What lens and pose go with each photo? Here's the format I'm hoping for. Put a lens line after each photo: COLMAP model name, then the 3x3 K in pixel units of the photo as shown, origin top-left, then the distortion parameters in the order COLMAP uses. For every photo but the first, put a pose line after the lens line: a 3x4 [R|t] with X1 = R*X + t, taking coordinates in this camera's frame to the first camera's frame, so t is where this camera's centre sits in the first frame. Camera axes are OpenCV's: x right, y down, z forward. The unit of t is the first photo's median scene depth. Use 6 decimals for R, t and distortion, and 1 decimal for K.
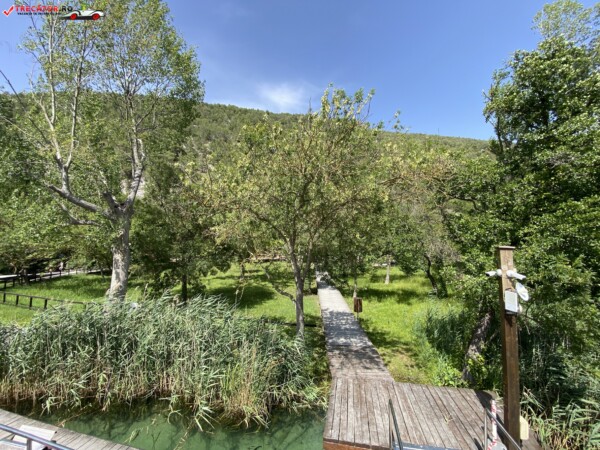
lens RADIAL K [[241.4, 0, 297.9], [0, 241.4, 225.1], [0, 0, 1]] dist [0.034692, -0.026560]
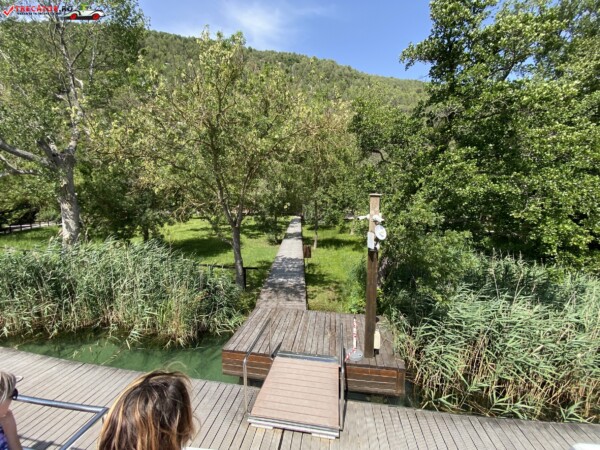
lens RADIAL K [[241.4, 0, 297.9], [0, 241.4, 225.1], [0, 0, 1]] dist [0.034692, -0.026560]
pose [[0.998961, -0.001091, 0.045553, 0.186343], [-0.007468, 0.982274, 0.187300, 0.009082], [-0.044950, -0.187446, 0.981246, -0.049372]]
